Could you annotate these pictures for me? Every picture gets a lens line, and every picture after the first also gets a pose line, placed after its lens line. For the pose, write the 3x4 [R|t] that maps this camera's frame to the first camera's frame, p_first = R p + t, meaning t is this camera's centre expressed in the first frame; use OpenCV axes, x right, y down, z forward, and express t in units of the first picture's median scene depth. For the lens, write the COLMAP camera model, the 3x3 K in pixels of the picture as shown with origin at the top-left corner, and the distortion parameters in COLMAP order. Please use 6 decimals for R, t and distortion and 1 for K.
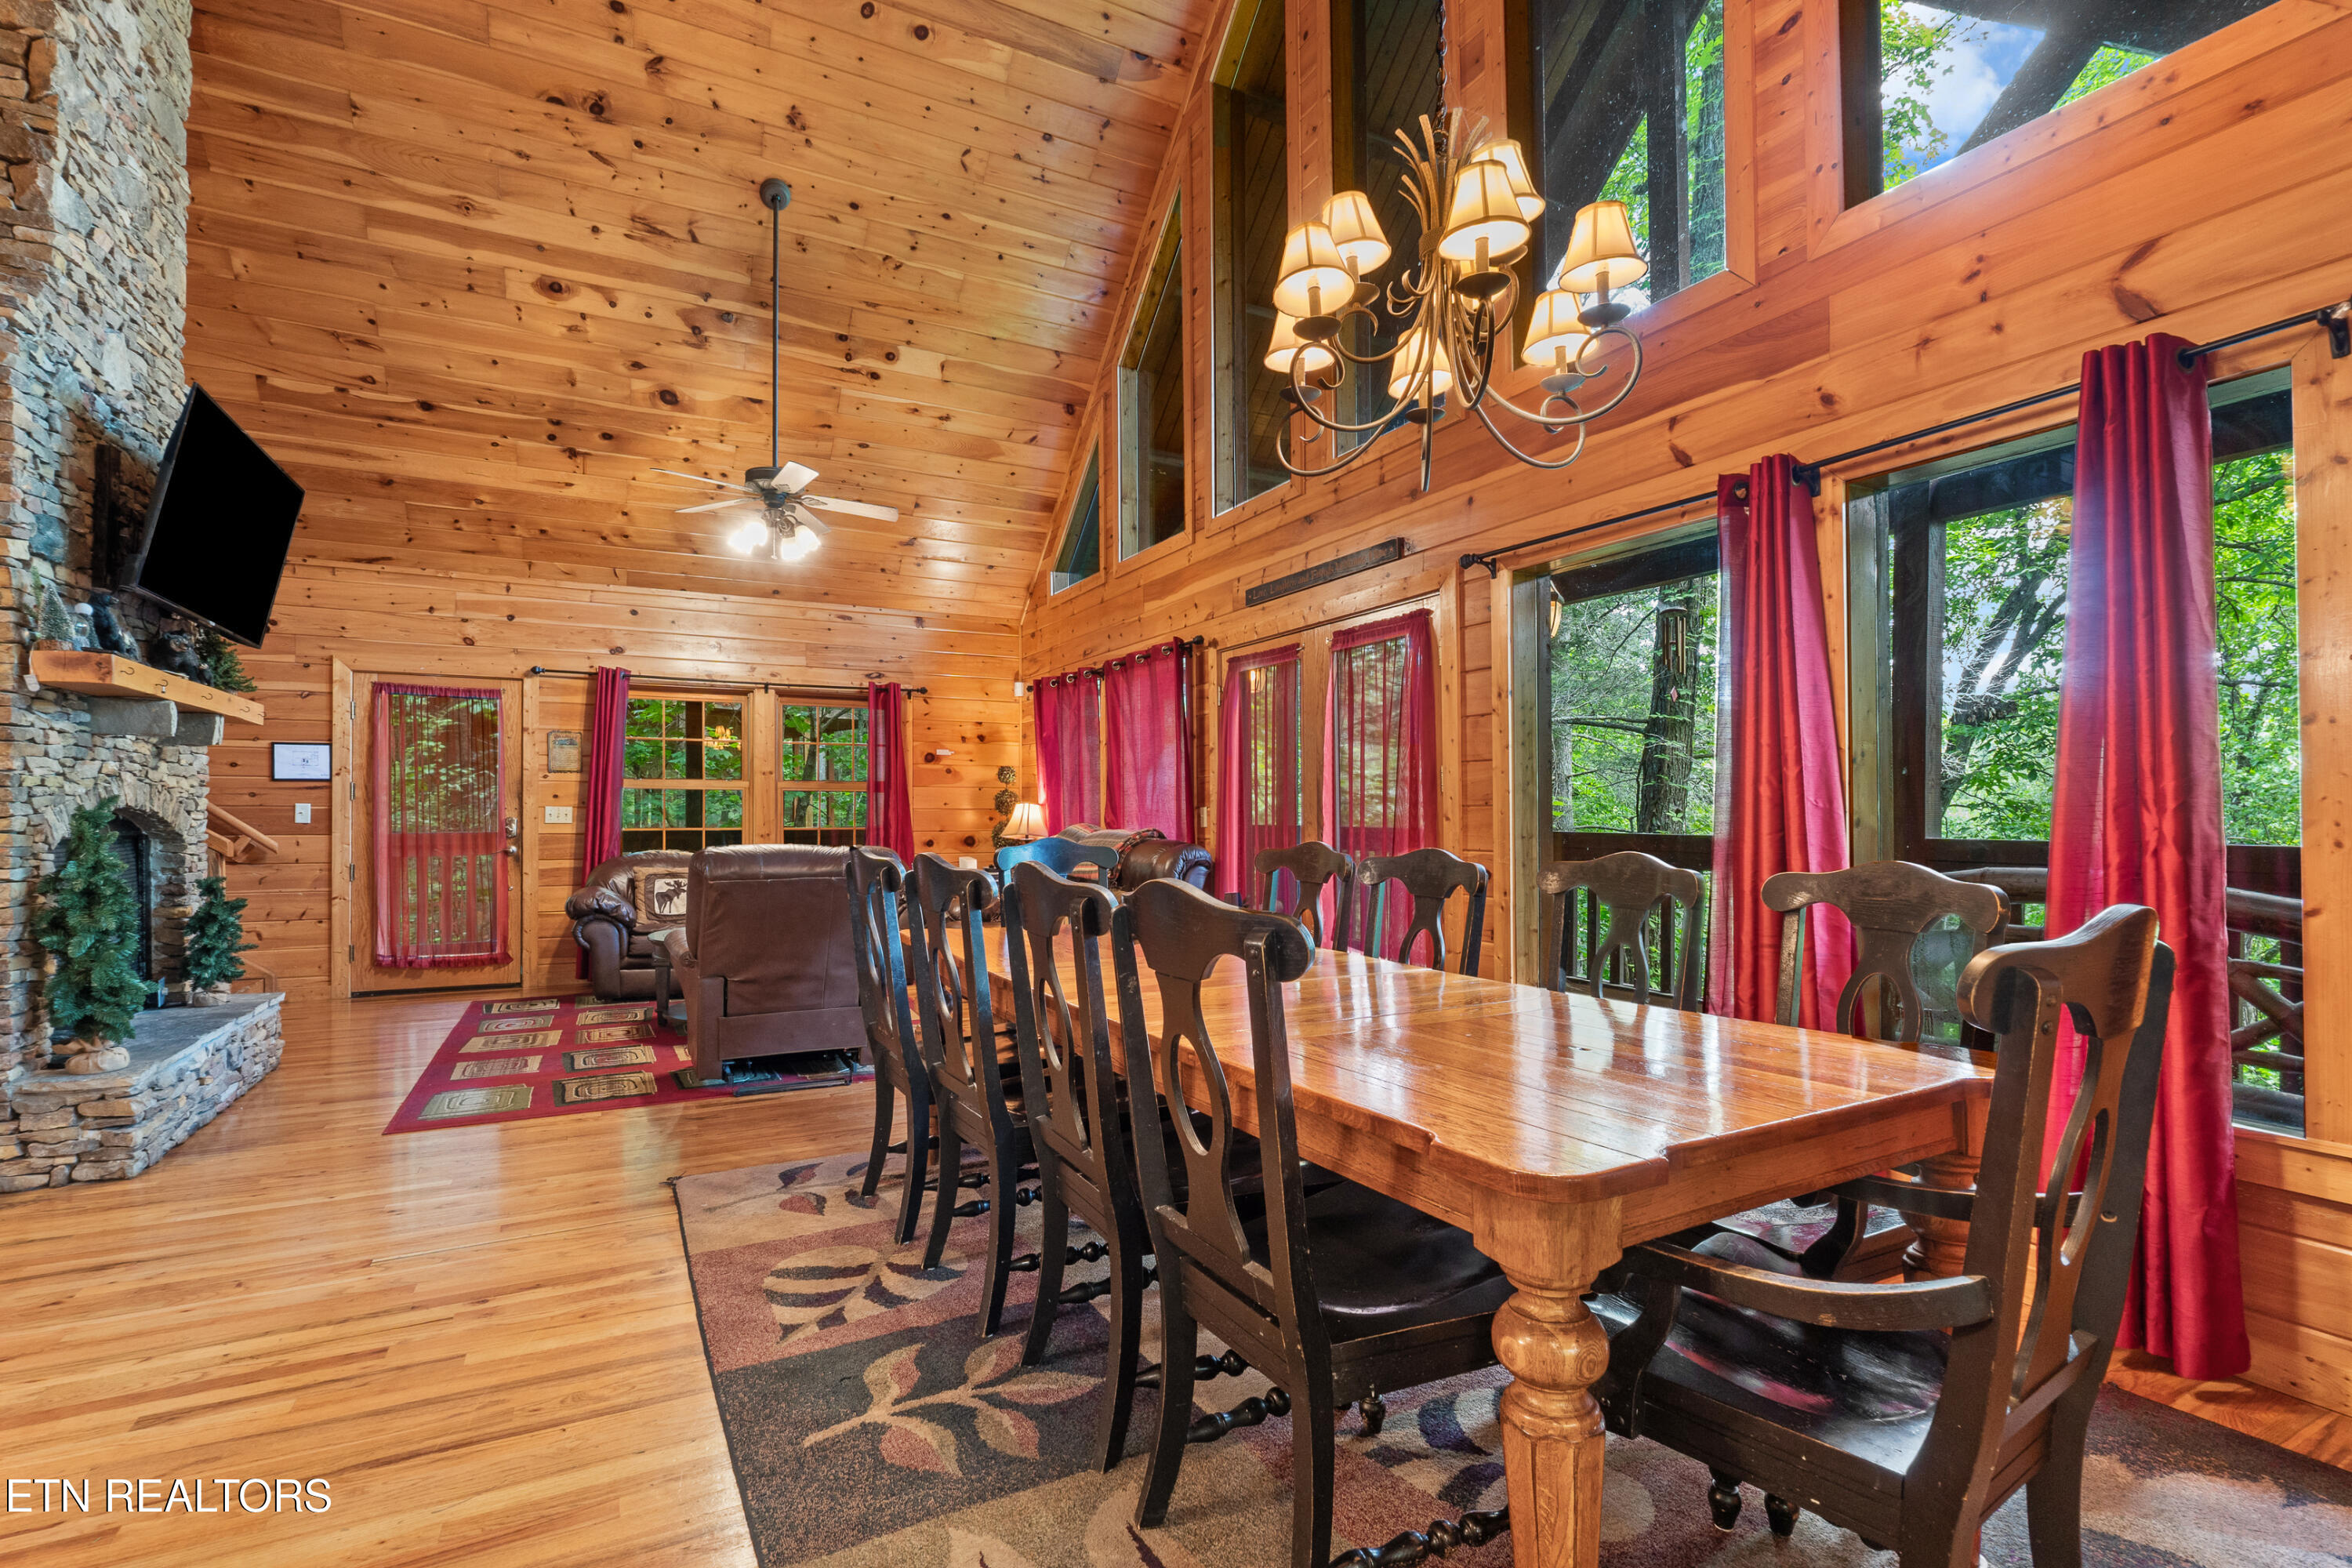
lens RADIAL K [[1071.1, 0, 1165.1], [0, 1071.1, 821.8], [0, 0, 1]] dist [-0.006659, -0.000332]
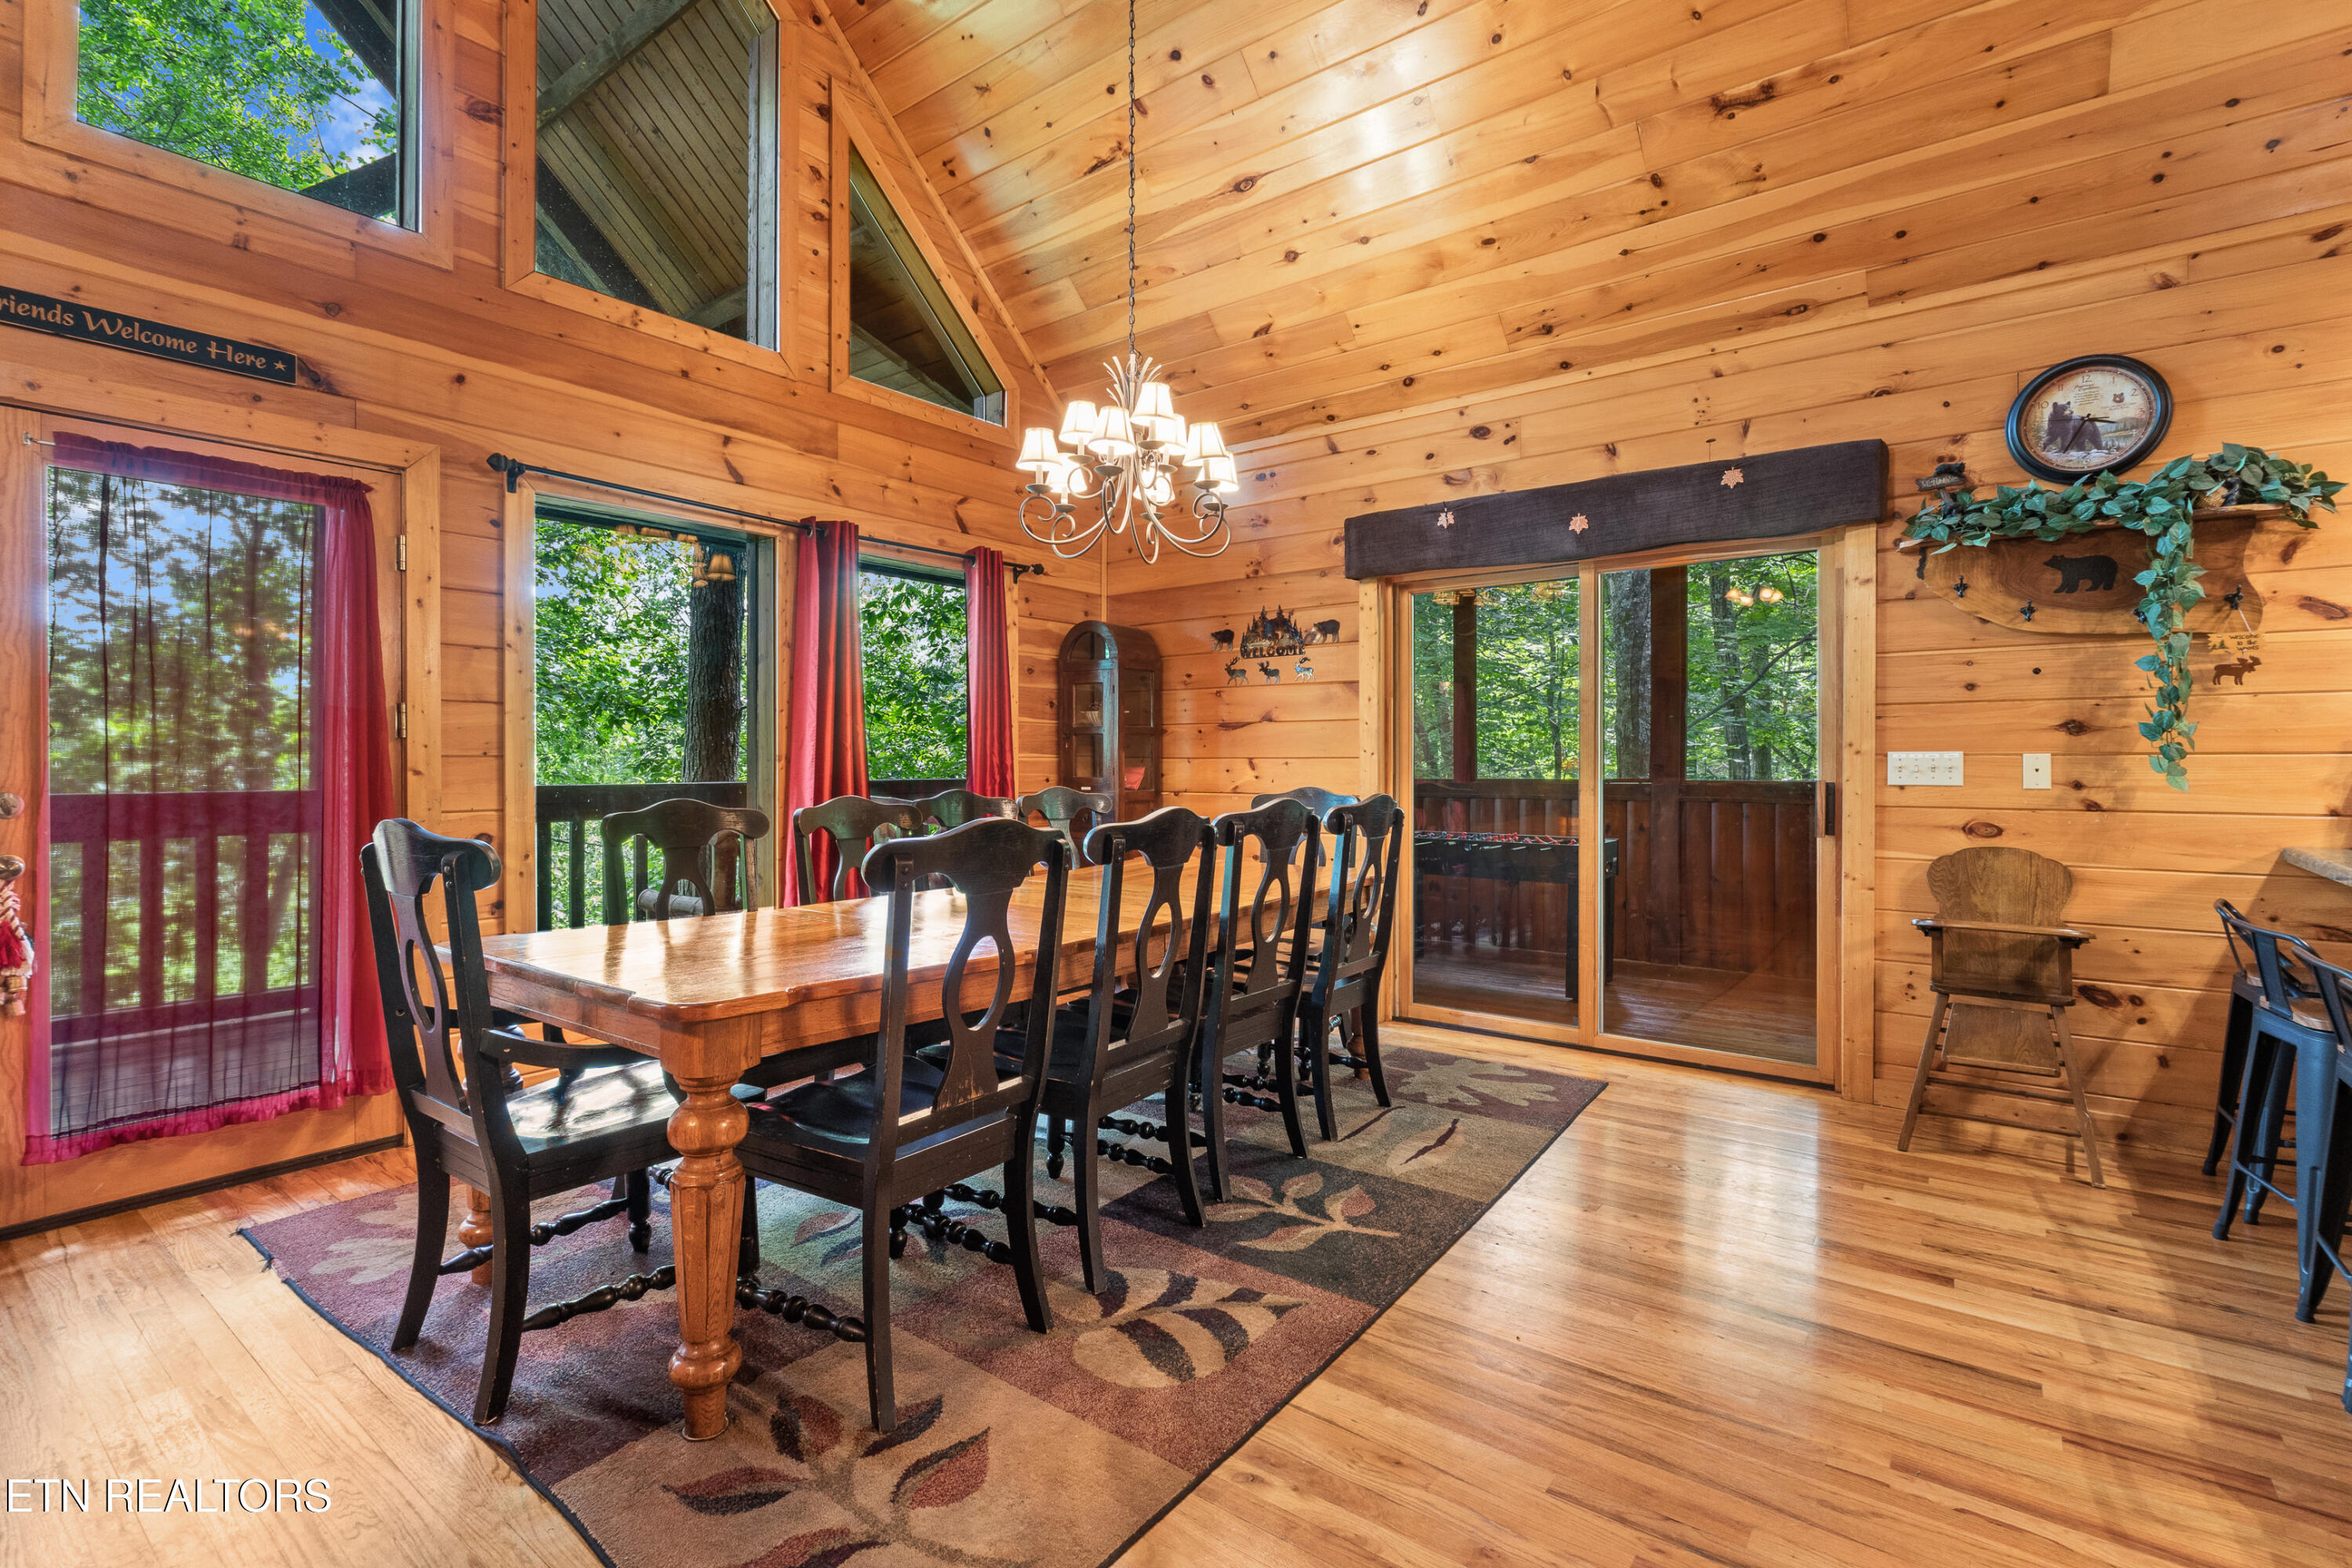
lens RADIAL K [[1062.4, 0, 1174.1], [0, 1062.4, 756.6], [0, 0, 1]] dist [-0.006890, -0.000789]
pose [[-0.420139, -0.000509, 0.907460, -0.434765], [0.006798, 0.999970, 0.003709, -0.008461], [-0.907434, 0.007727, -0.420123, 0.550402]]
